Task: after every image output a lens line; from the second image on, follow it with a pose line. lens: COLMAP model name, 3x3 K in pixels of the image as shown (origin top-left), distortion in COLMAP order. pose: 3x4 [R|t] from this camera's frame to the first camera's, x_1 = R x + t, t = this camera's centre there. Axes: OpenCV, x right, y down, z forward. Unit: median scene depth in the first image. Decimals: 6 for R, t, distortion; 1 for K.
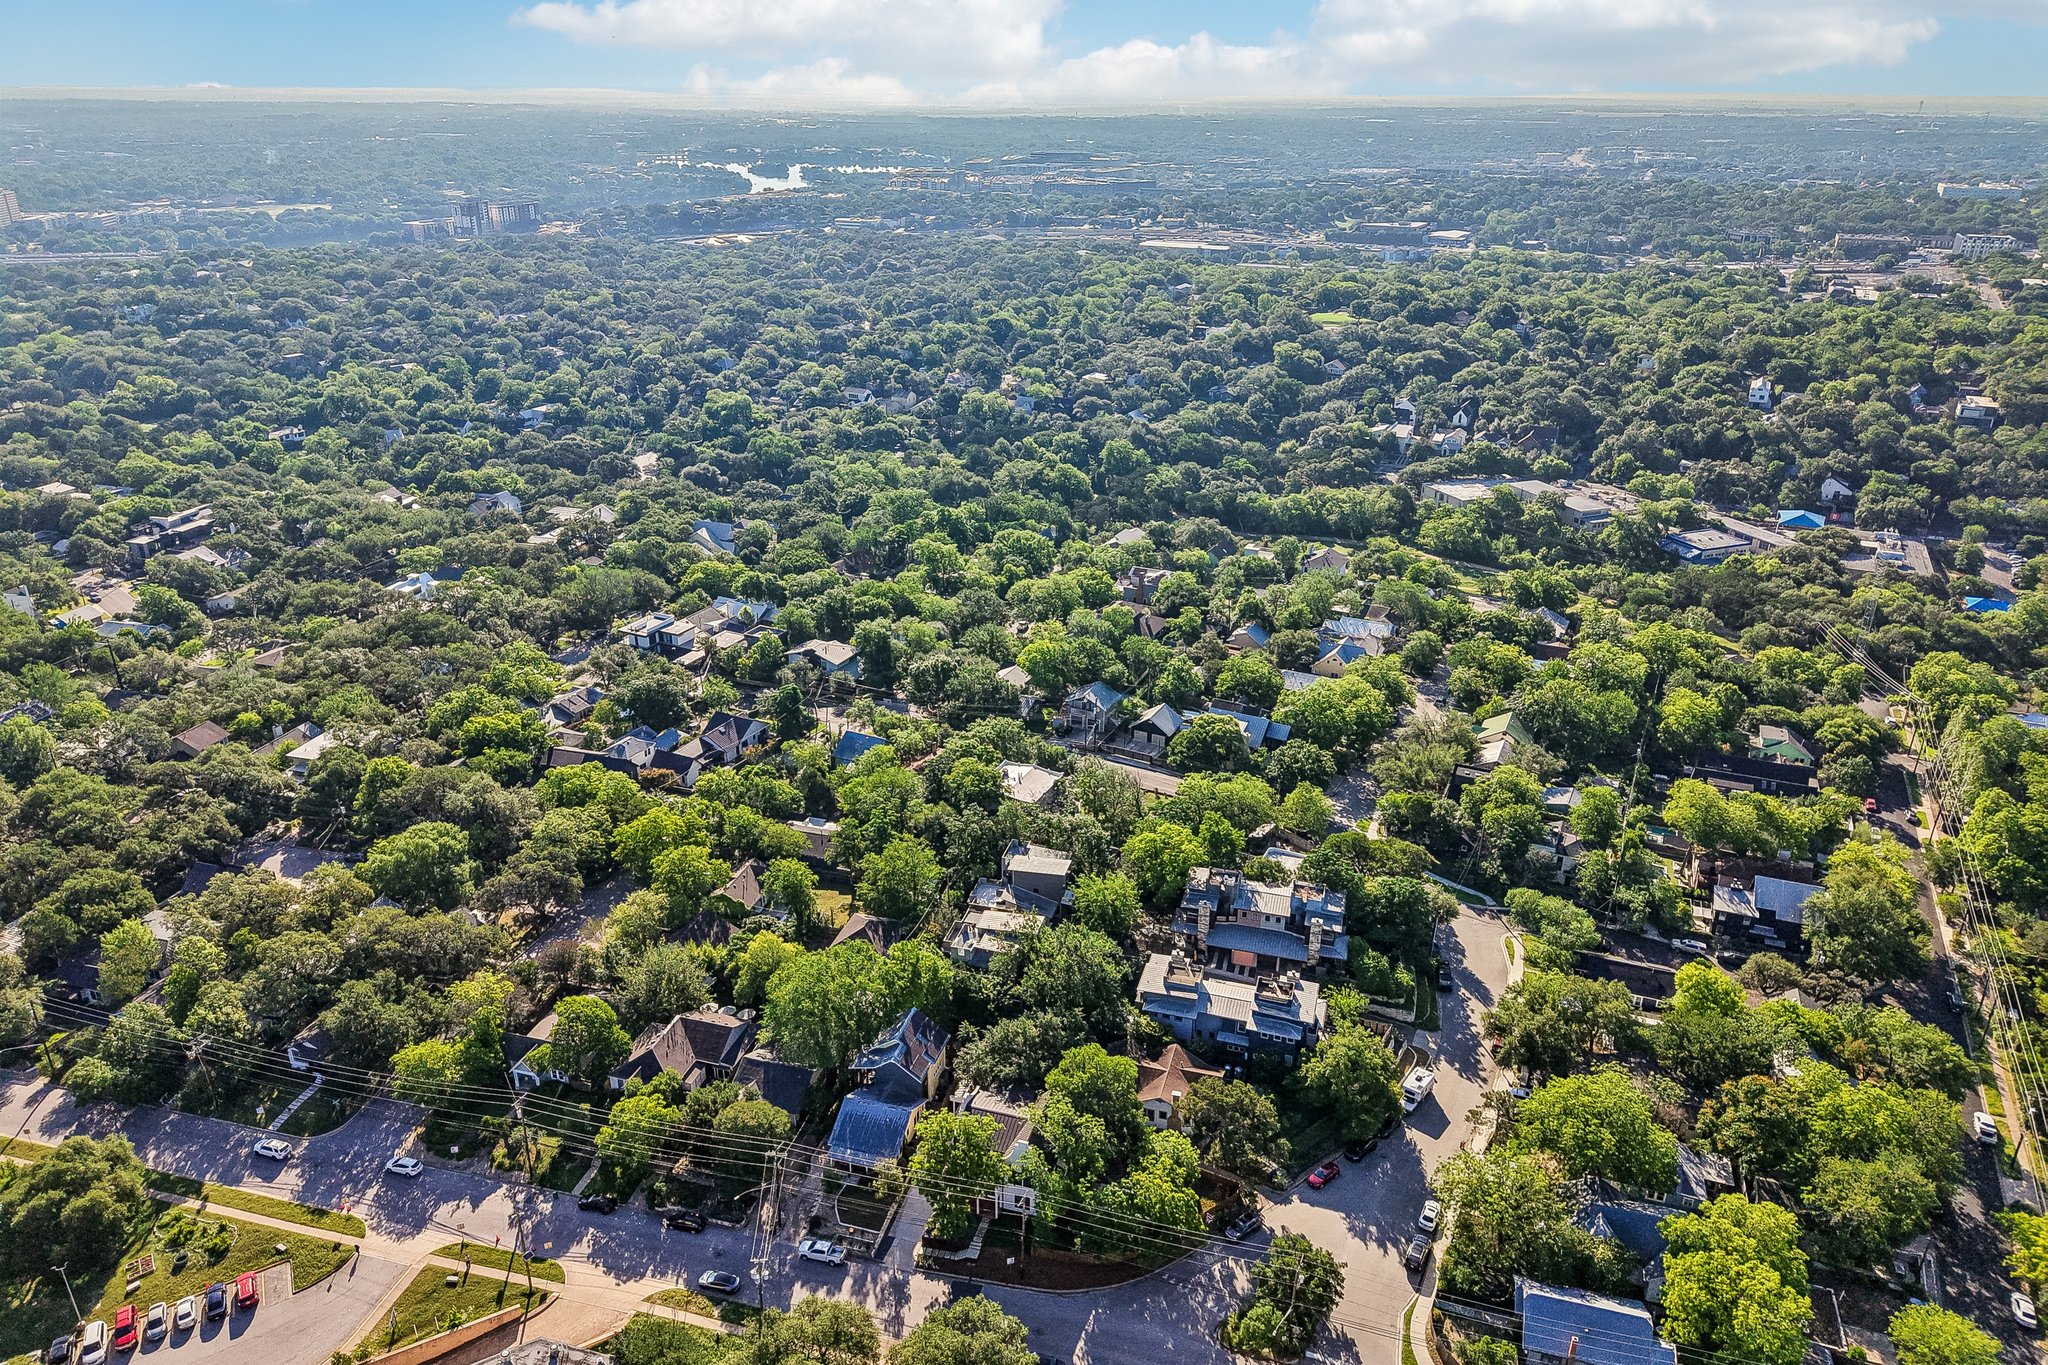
lens RADIAL K [[1349.3, 0, 1020.1], [0, 1349.3, 676.5], [0, 0, 1]] dist [0.019950, -0.025444]
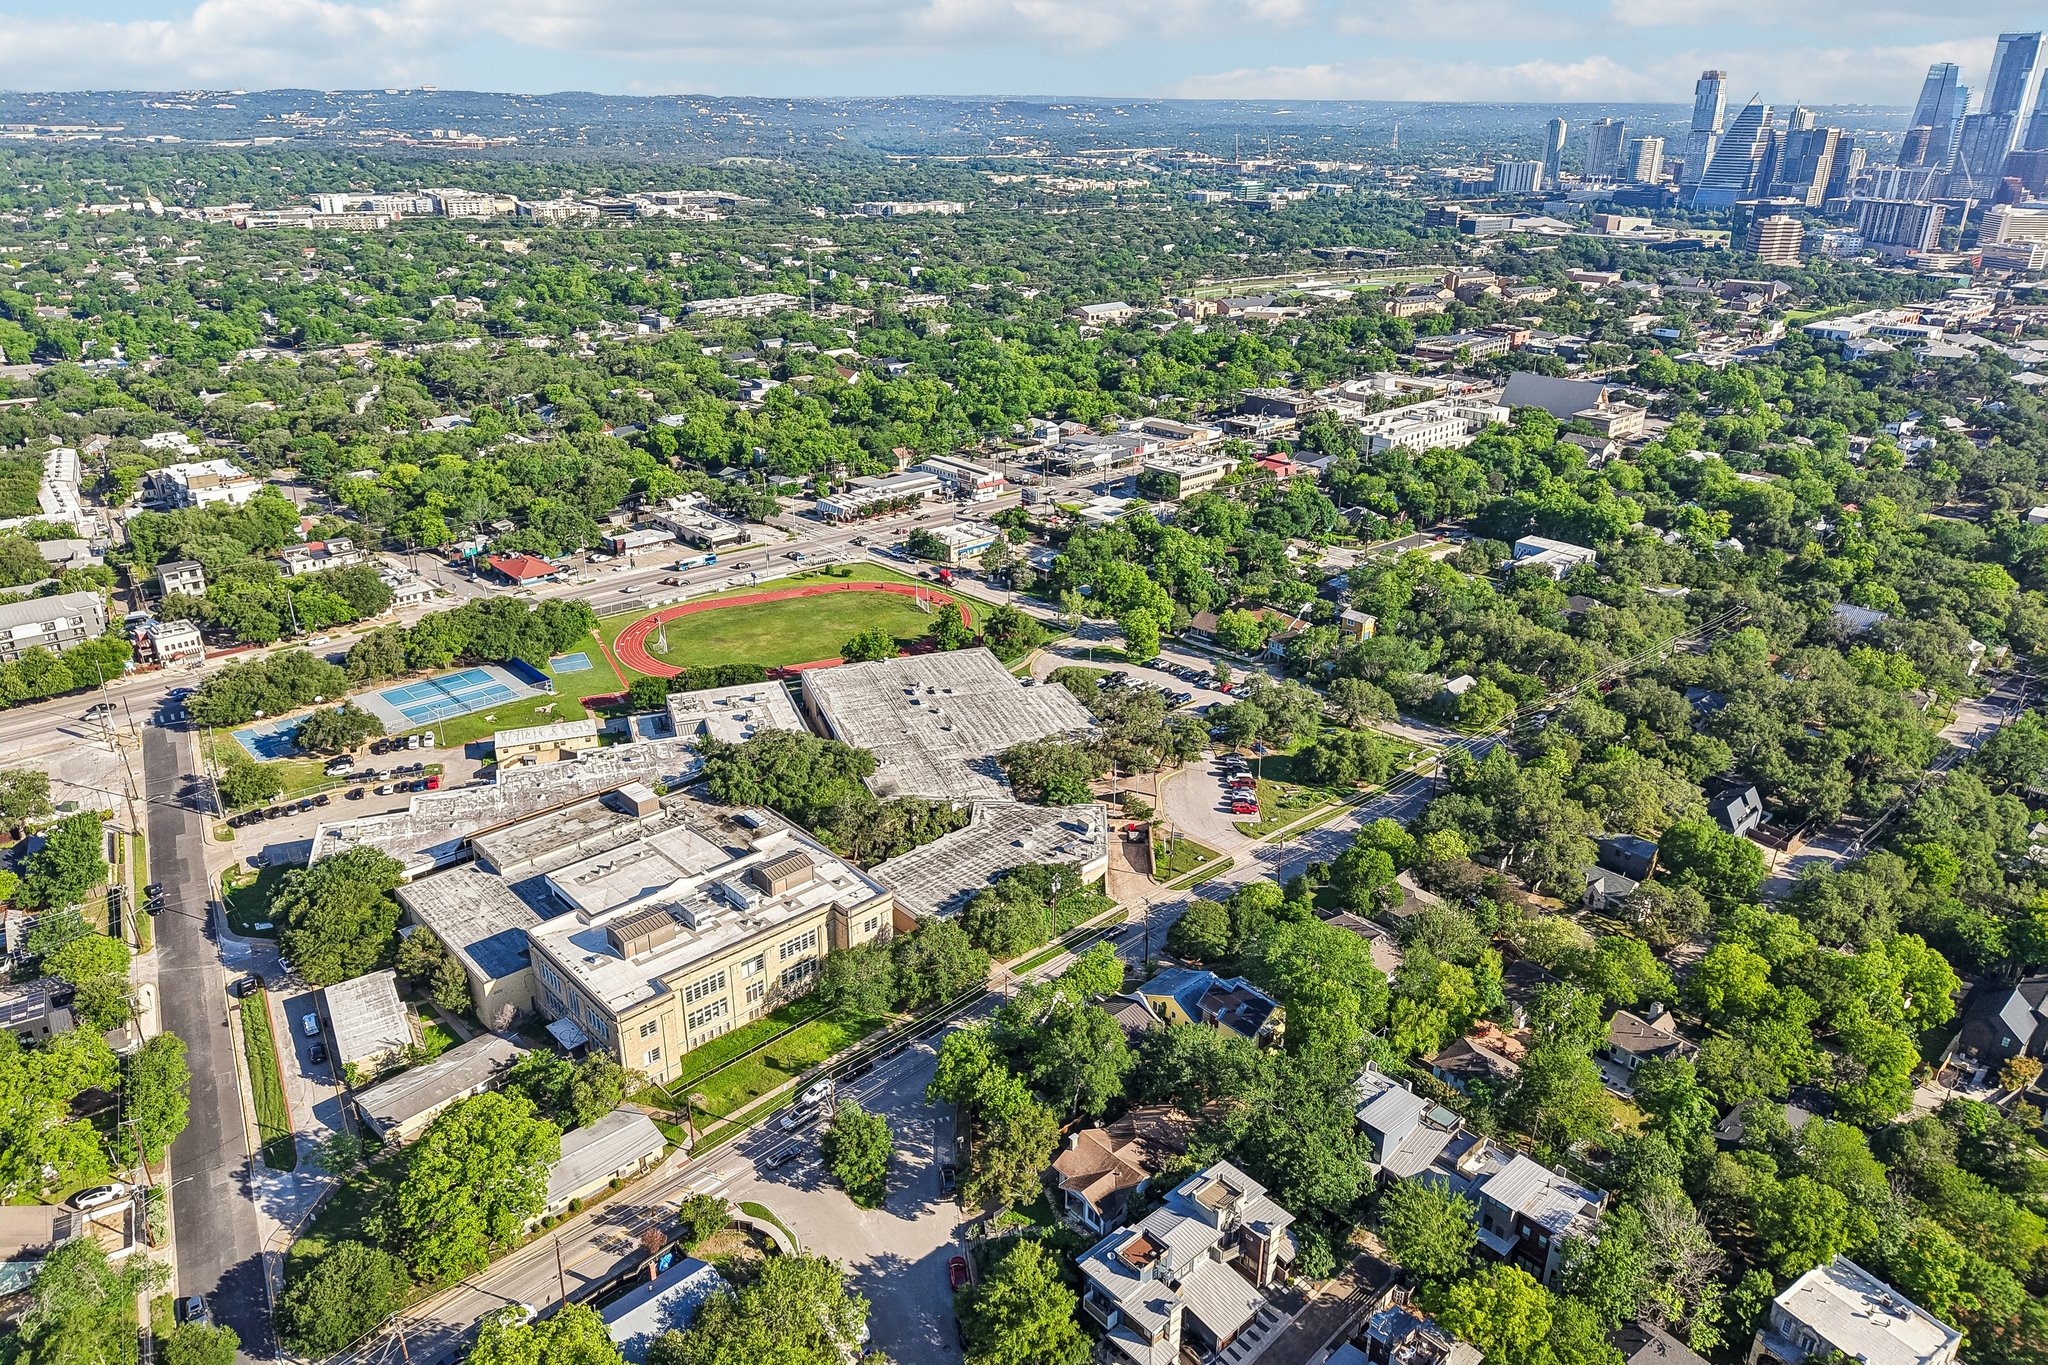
lens RADIAL K [[1382.4, 0, 1095.1], [0, 1382.4, 721.8], [0, 0, 1]] dist [0.016069, -0.024501]
pose [[-0.486668, 0.357113, -0.797261, 0.457035], [-0.359798, 0.749691, 0.555436, -0.278191], [0.796052, 0.557166, -0.236362, 0.612917]]
